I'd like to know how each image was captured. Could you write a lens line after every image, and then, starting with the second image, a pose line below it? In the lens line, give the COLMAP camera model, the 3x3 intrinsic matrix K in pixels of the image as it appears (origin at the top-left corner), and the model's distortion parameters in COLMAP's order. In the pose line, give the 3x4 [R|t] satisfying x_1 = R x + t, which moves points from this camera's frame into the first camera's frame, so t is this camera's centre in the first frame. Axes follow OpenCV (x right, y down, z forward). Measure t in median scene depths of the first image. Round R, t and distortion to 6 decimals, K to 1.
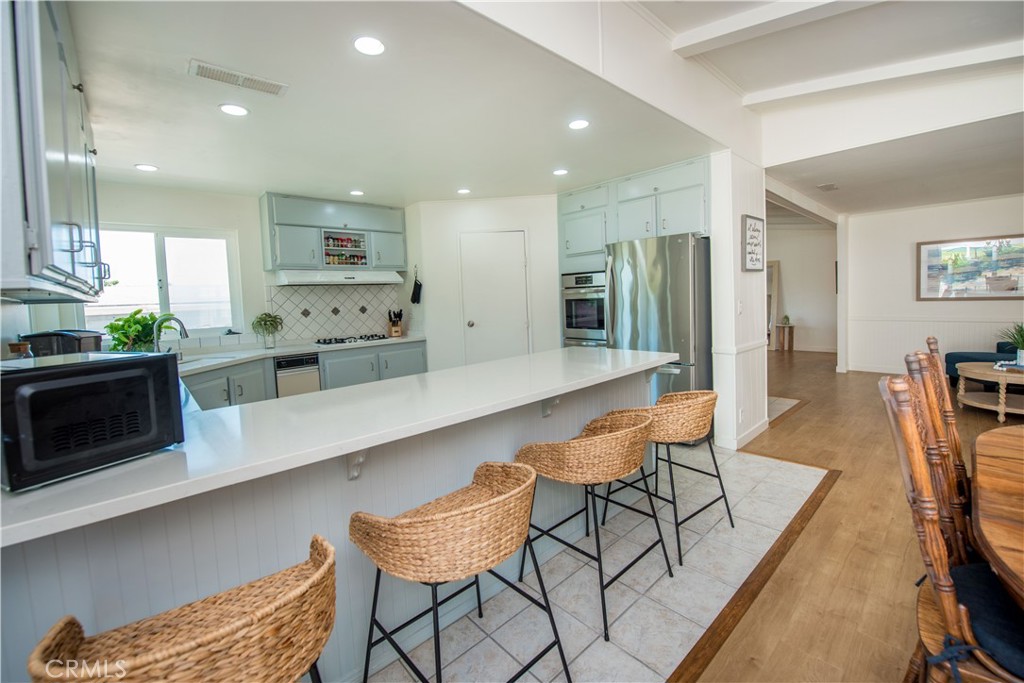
lens RADIAL K [[410.0, 0, 510.5], [0, 410.0, 340.9], [0, 0, 1]] dist [-0.021117, -0.001253]
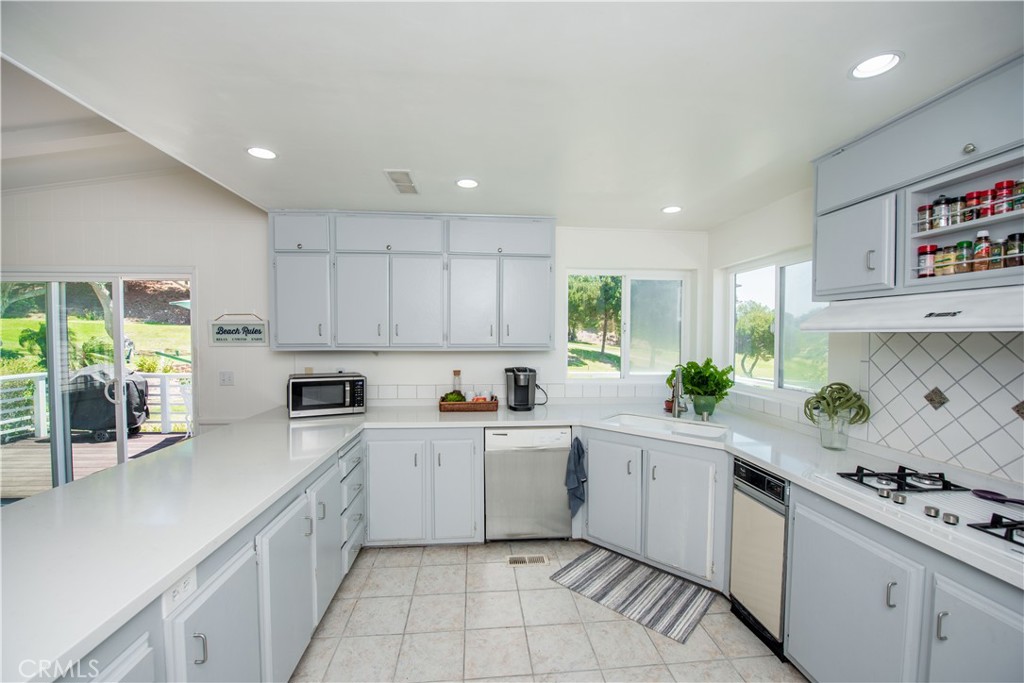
lens RADIAL K [[410.0, 0, 518.2], [0, 410.0, 346.5], [0, 0, 1]] dist [-0.021117, -0.001253]
pose [[-0.601737, 0.064128, -0.796116, 0.063834], [-0.054592, 0.991138, 0.121101, -0.148696], [0.796827, 0.116333, -0.592903, 0.920523]]
